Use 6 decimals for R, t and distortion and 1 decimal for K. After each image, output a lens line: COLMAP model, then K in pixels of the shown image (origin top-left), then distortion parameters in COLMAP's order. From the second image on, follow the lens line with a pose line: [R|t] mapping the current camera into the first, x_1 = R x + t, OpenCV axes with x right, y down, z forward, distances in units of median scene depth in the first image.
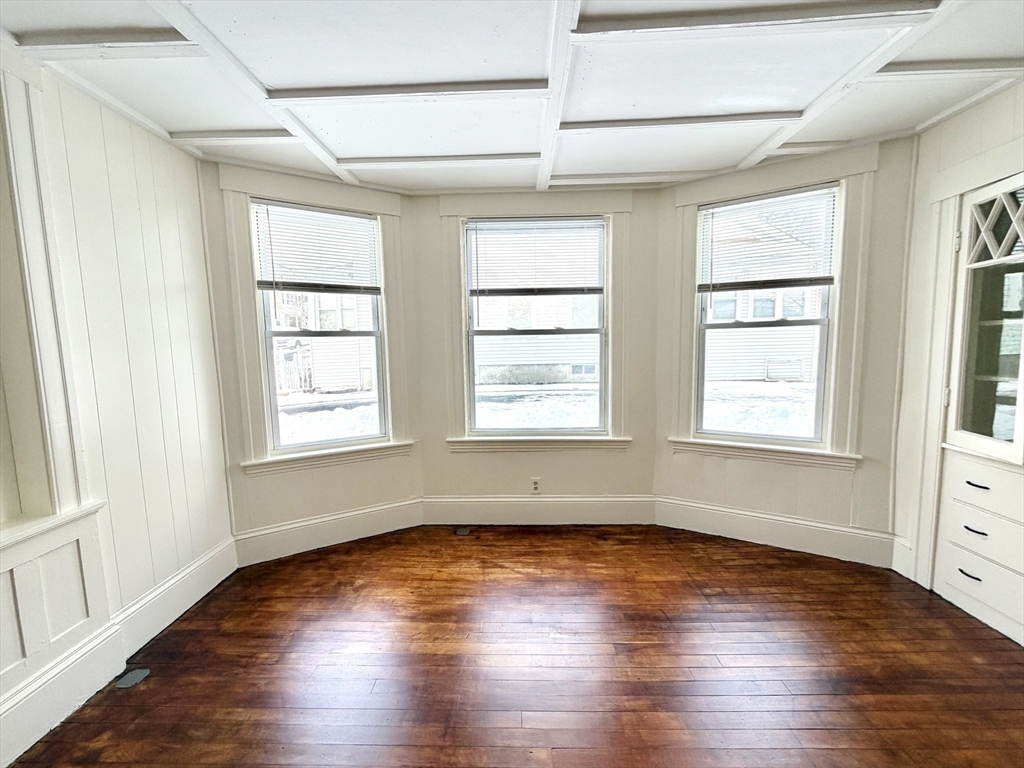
lens RADIAL K [[407.0, 0, 509.2], [0, 407.0, 383.6], [0, 0, 1]] dist [-0.002095, 0.000718]
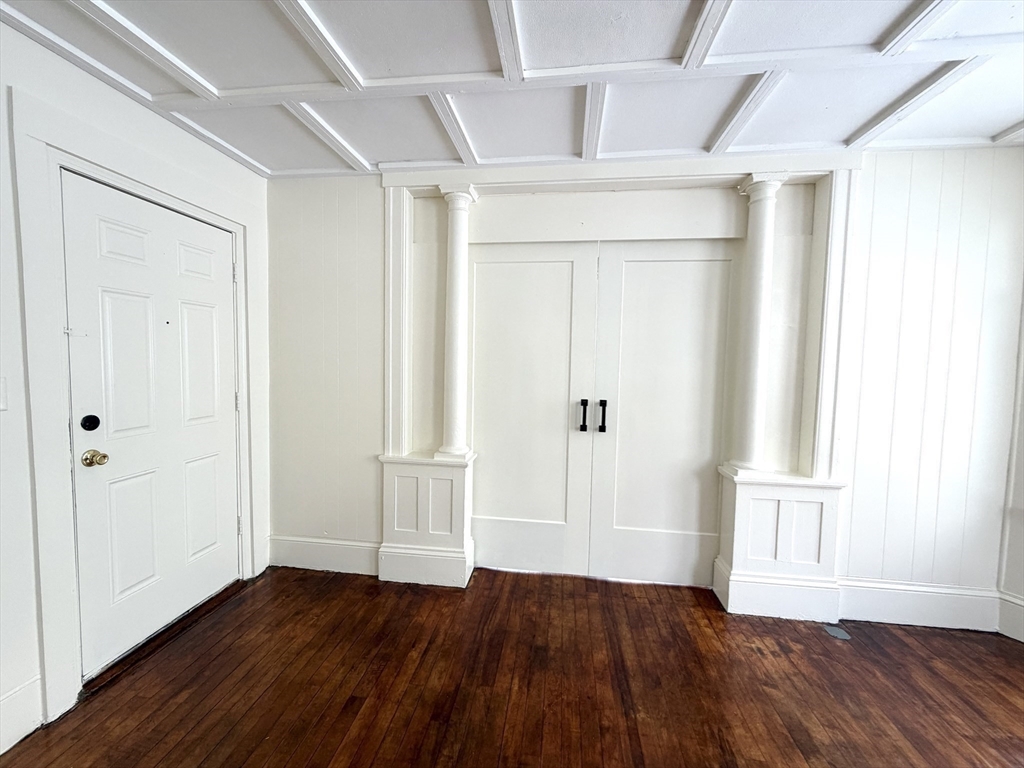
lens RADIAL K [[407.0, 0, 511.6], [0, 407.0, 381.3], [0, 0, 1]] dist [-0.002095, 0.000718]
pose [[-0.098891, 0.074953, -0.992271, 0.312975], [-0.118142, 0.989222, 0.086497, -0.004044], [0.988060, 0.125783, -0.088970, 0.057308]]
